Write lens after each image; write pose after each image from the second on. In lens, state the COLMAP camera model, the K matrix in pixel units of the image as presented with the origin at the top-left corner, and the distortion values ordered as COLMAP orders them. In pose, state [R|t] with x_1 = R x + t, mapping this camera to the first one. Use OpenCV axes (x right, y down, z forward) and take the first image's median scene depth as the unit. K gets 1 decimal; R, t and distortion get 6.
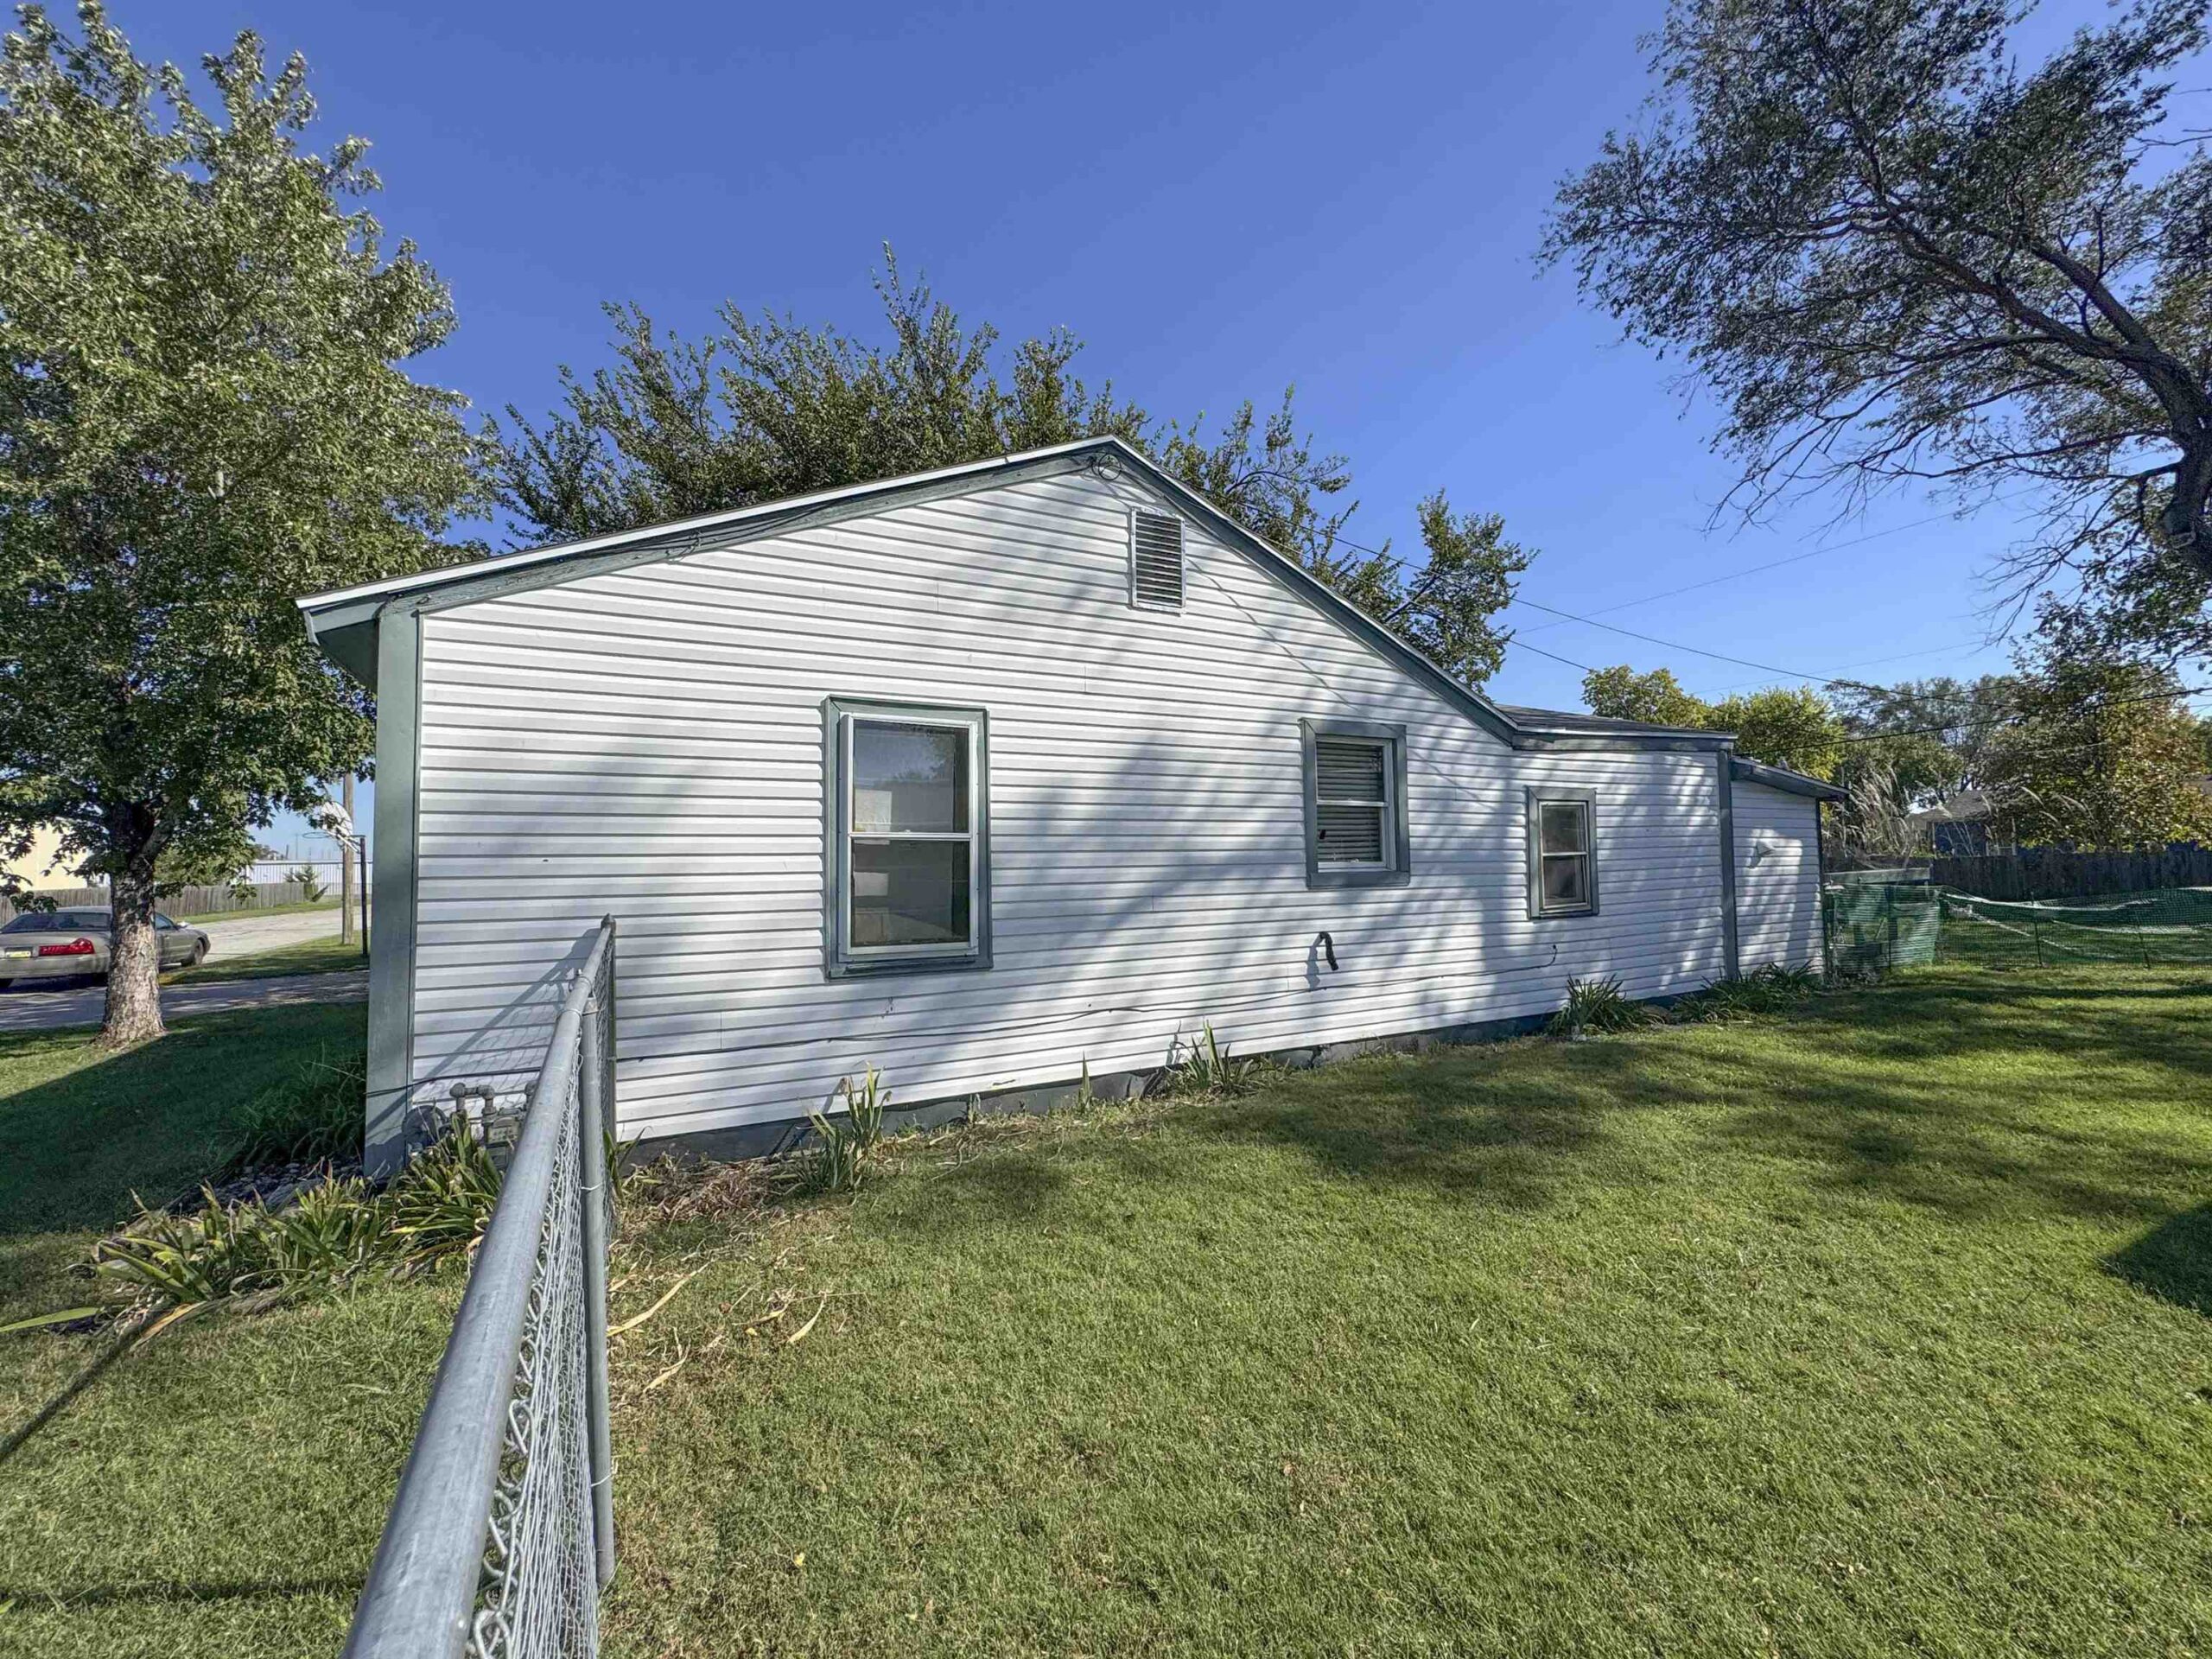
lens RADIAL K [[891.8, 0, 1075.4], [0, 891.8, 847.4], [0, 0, 1]] dist [-0.002239, 0.000100]
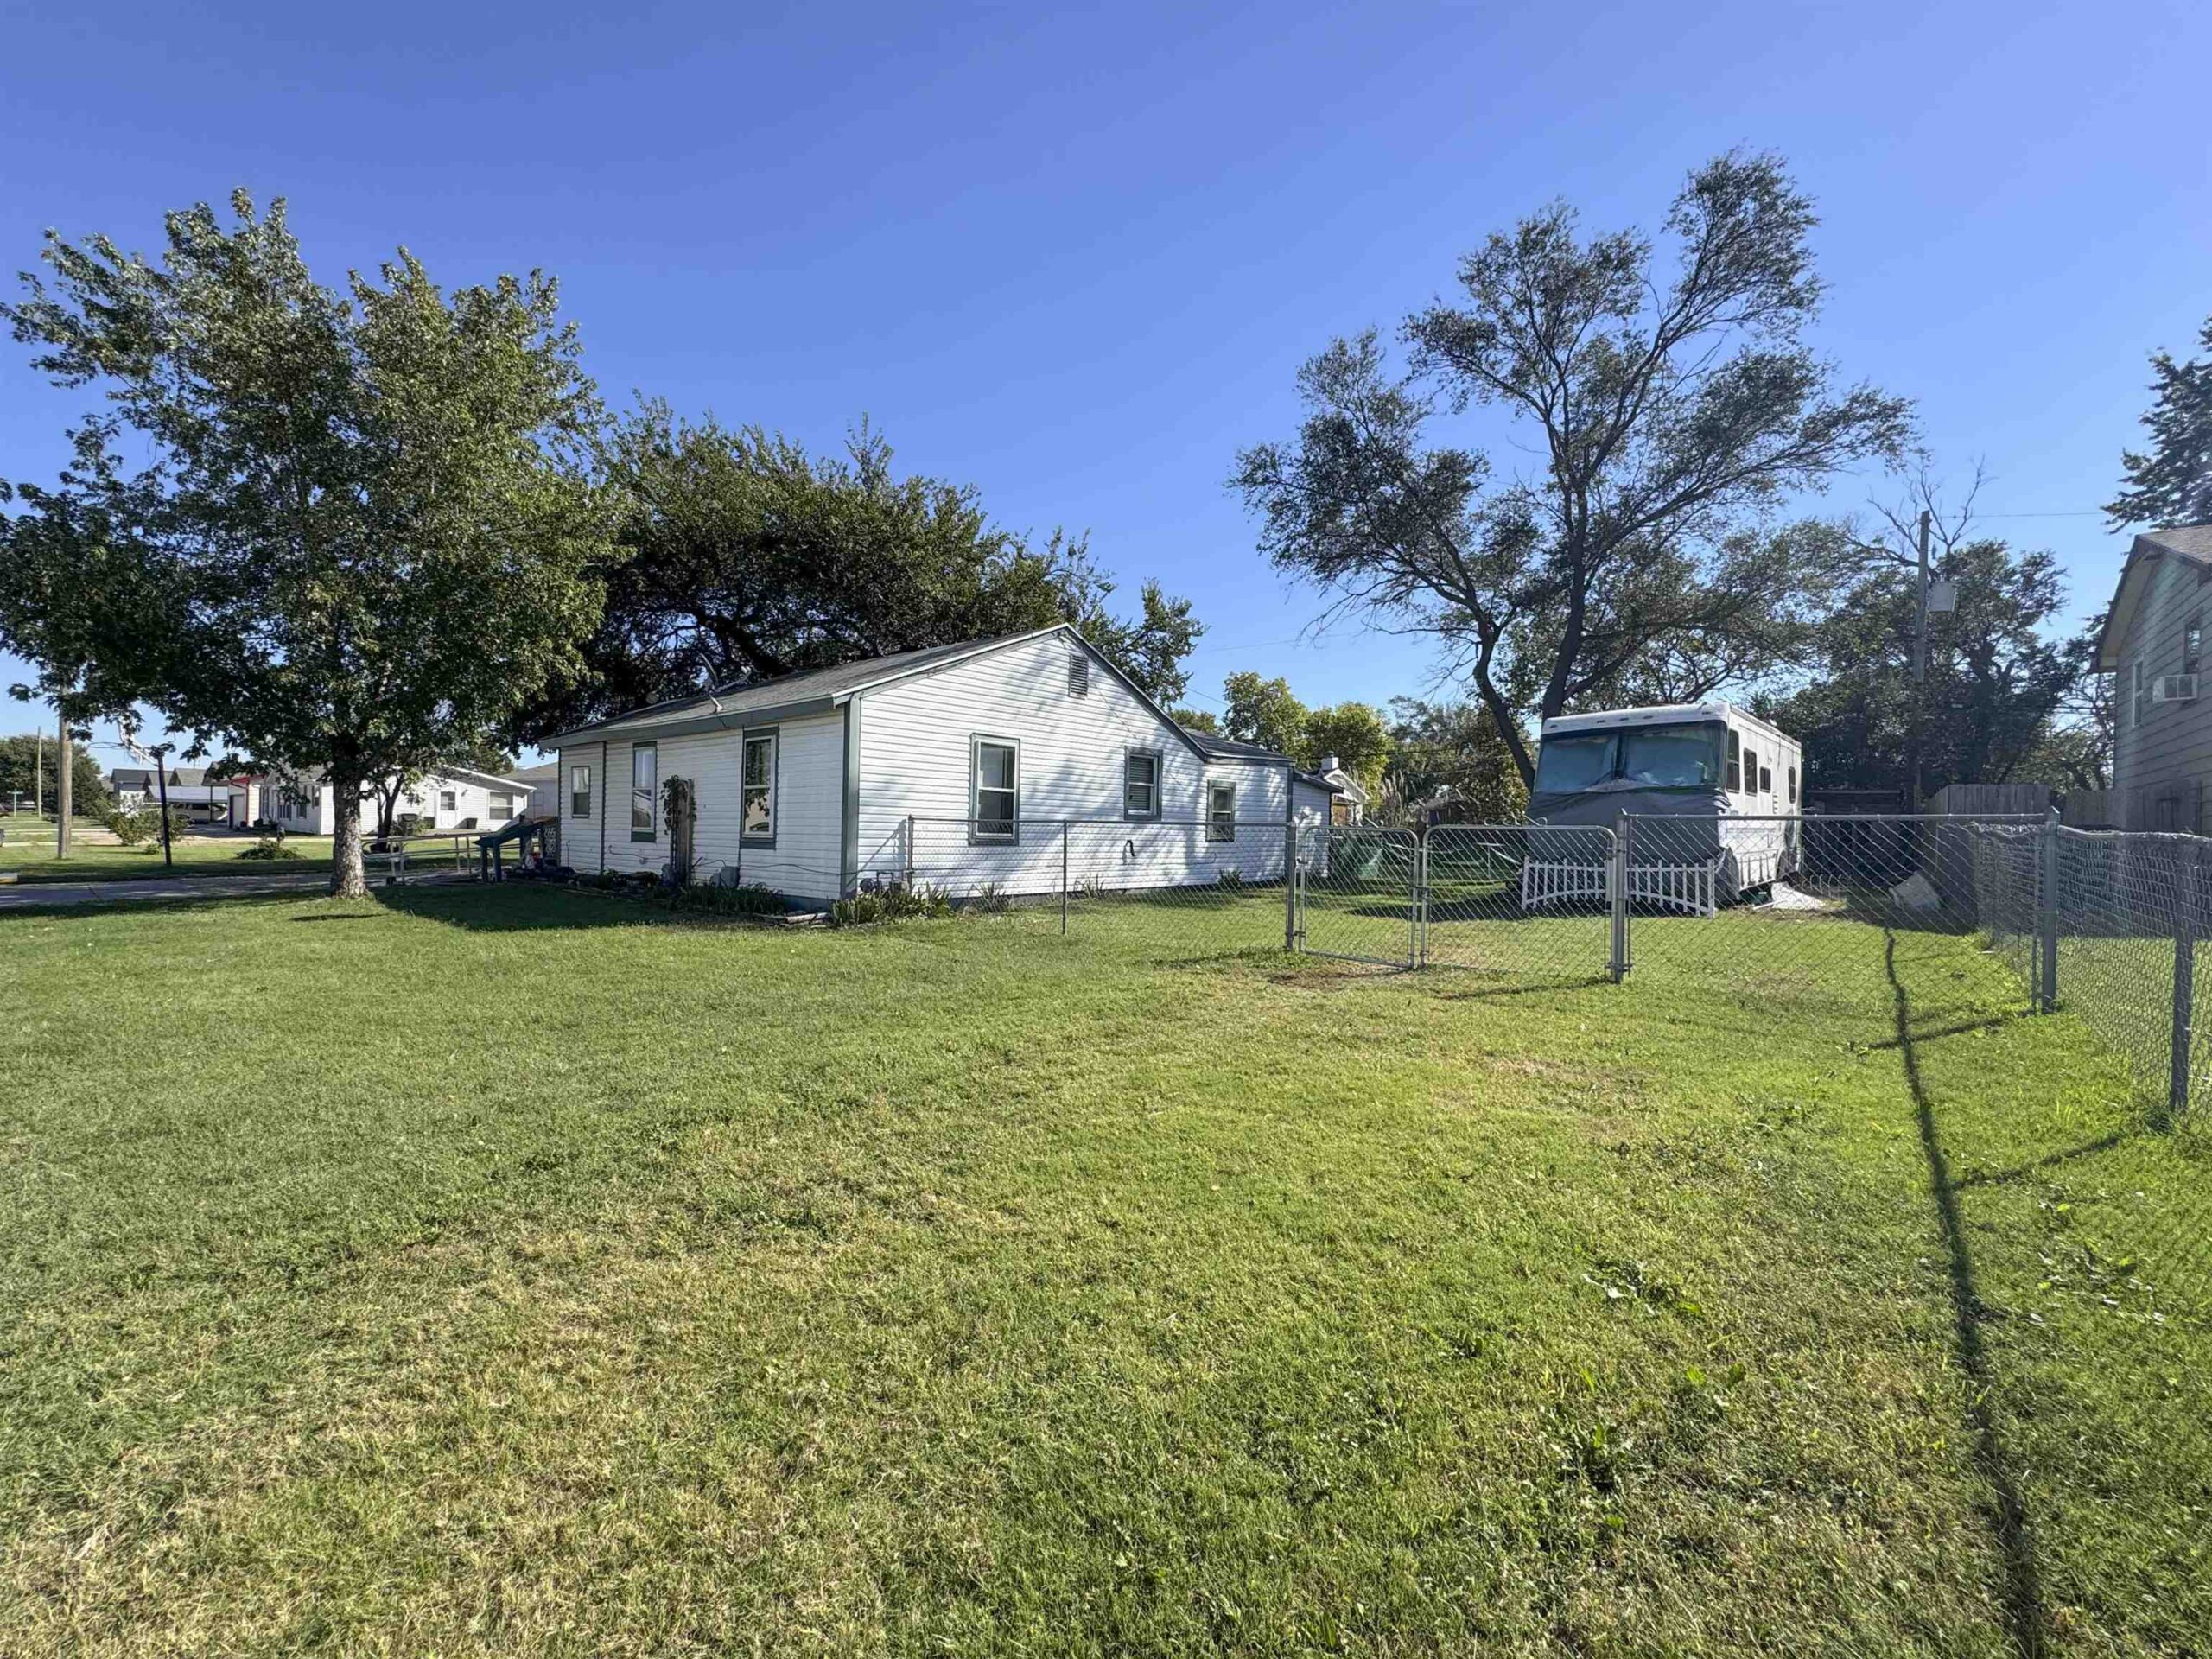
lens RADIAL K [[881.4, 0, 1105.3], [0, 881.4, 833.0], [0, 0, 1]] dist [-0.003498, 0.000348]
pose [[0.922673, 0.038326, 0.383675, -0.537090], [-0.051117, 0.998423, 0.023195, 0.021852], [-0.382181, -0.041014, 0.923177, -0.883060]]
